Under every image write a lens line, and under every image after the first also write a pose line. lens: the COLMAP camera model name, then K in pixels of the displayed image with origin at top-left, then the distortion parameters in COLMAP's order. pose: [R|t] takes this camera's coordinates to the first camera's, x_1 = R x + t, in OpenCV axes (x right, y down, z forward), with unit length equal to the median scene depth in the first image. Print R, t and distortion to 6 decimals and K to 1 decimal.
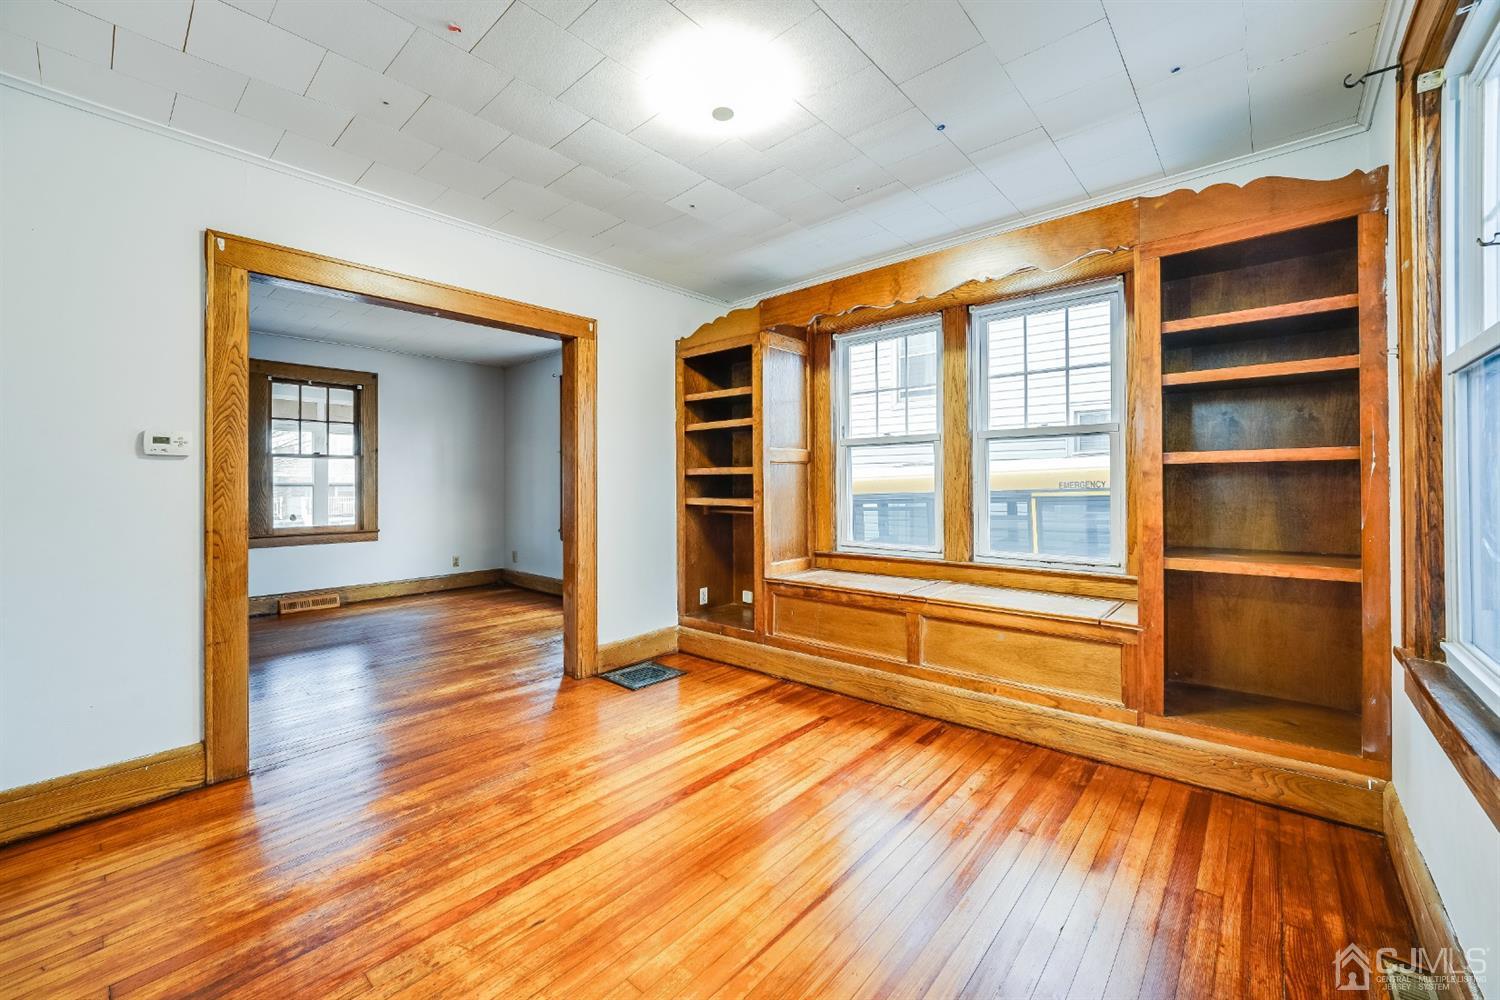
lens RADIAL K [[598.7, 0, 739.5], [0, 598.7, 481.6], [0, 0, 1]] dist [-0.013865, 0.002137]
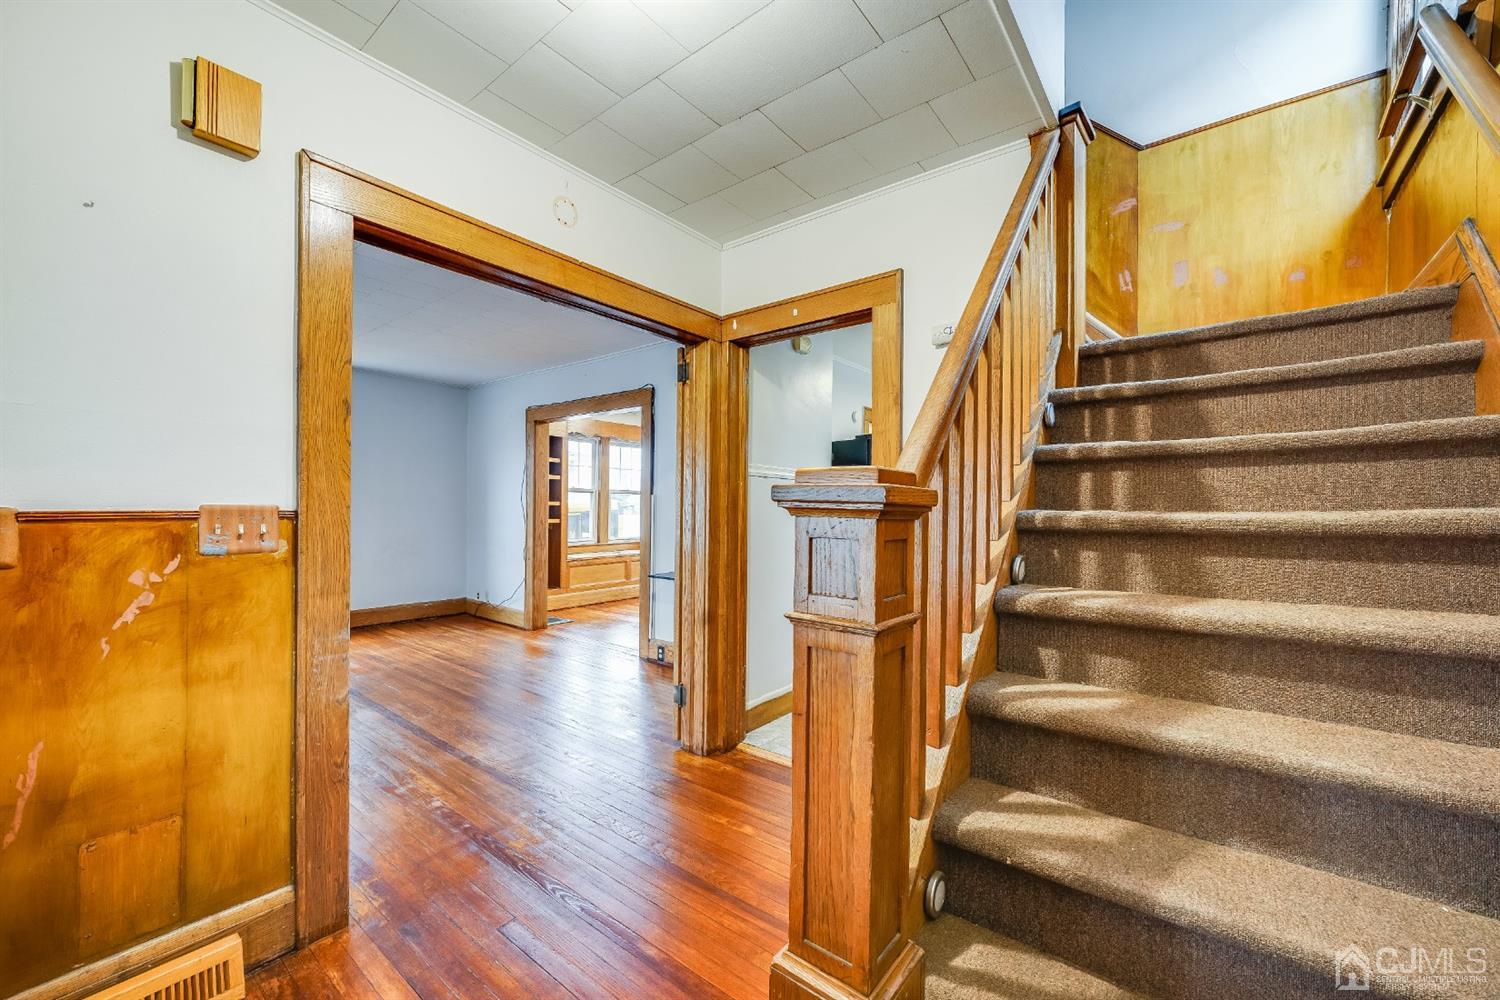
lens RADIAL K [[598.7, 0, 739.3], [0, 598.7, 509.3], [0, 0, 1]] dist [-0.013865, 0.002137]
pose [[-0.049097, 0.003848, 0.998787, -2.009524], [-0.009147, 0.999949, -0.004302, 0.002184], [-0.998752, -0.009347, -0.049059, 0.560739]]
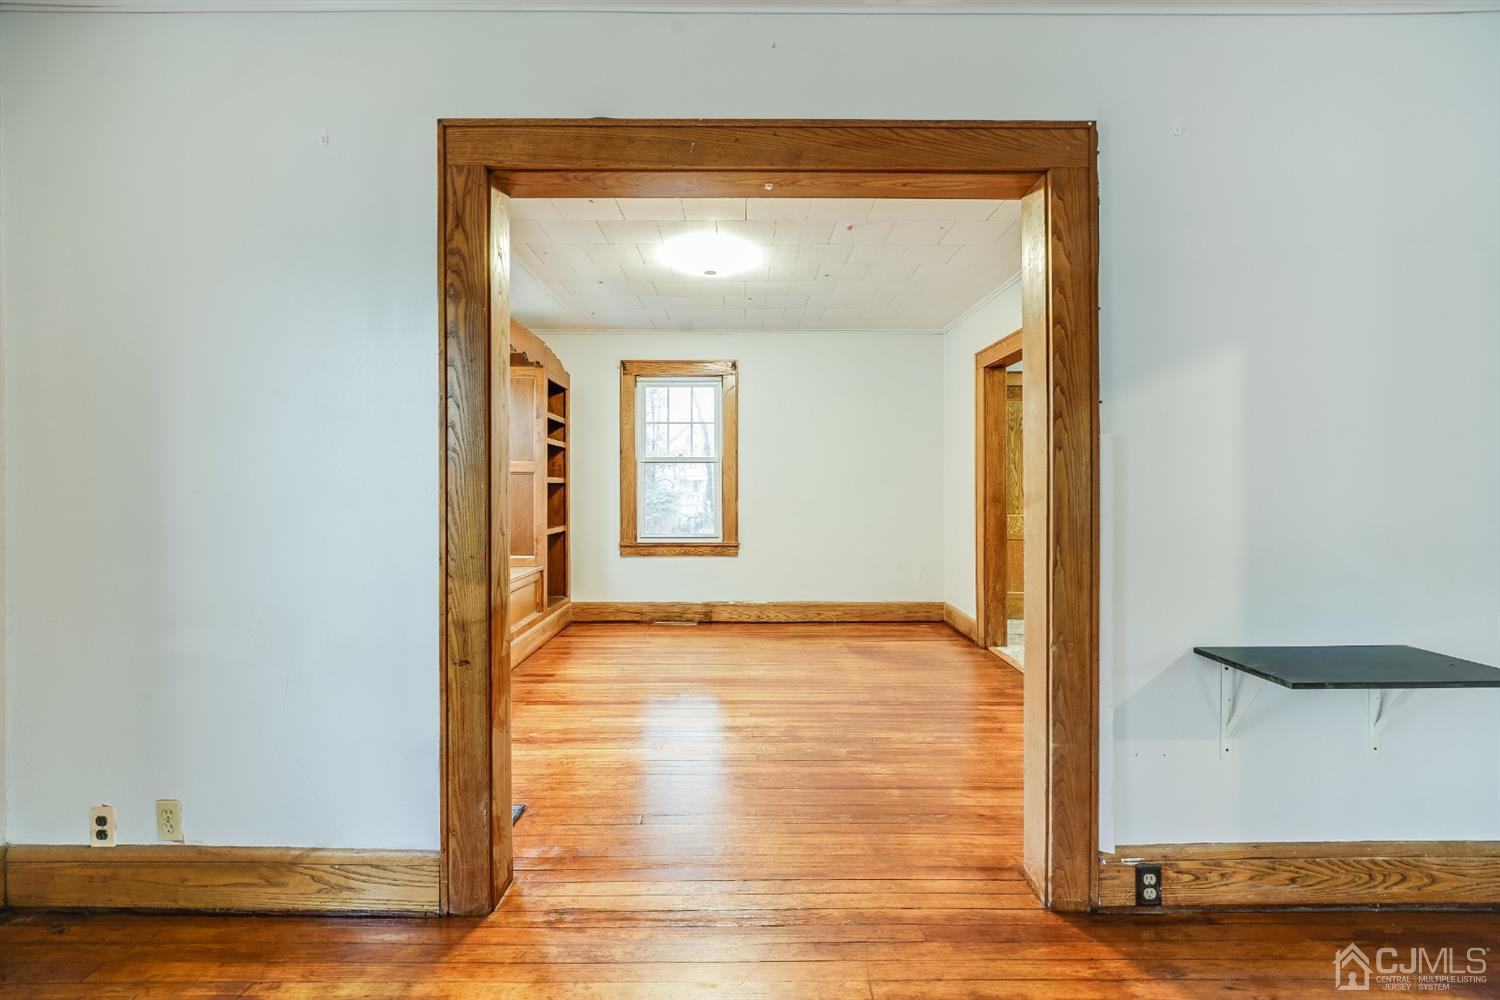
lens RADIAL K [[598.7, 0, 744.1], [0, 598.7, 494.0], [0, 0, 1]] dist [-0.013865, 0.002137]
pose [[-0.672288, 0.005381, 0.740270, -0.794910], [0.004904, 0.999984, -0.002815, 0.010612], [-0.740274, 0.001738, -0.672304, 1.219416]]
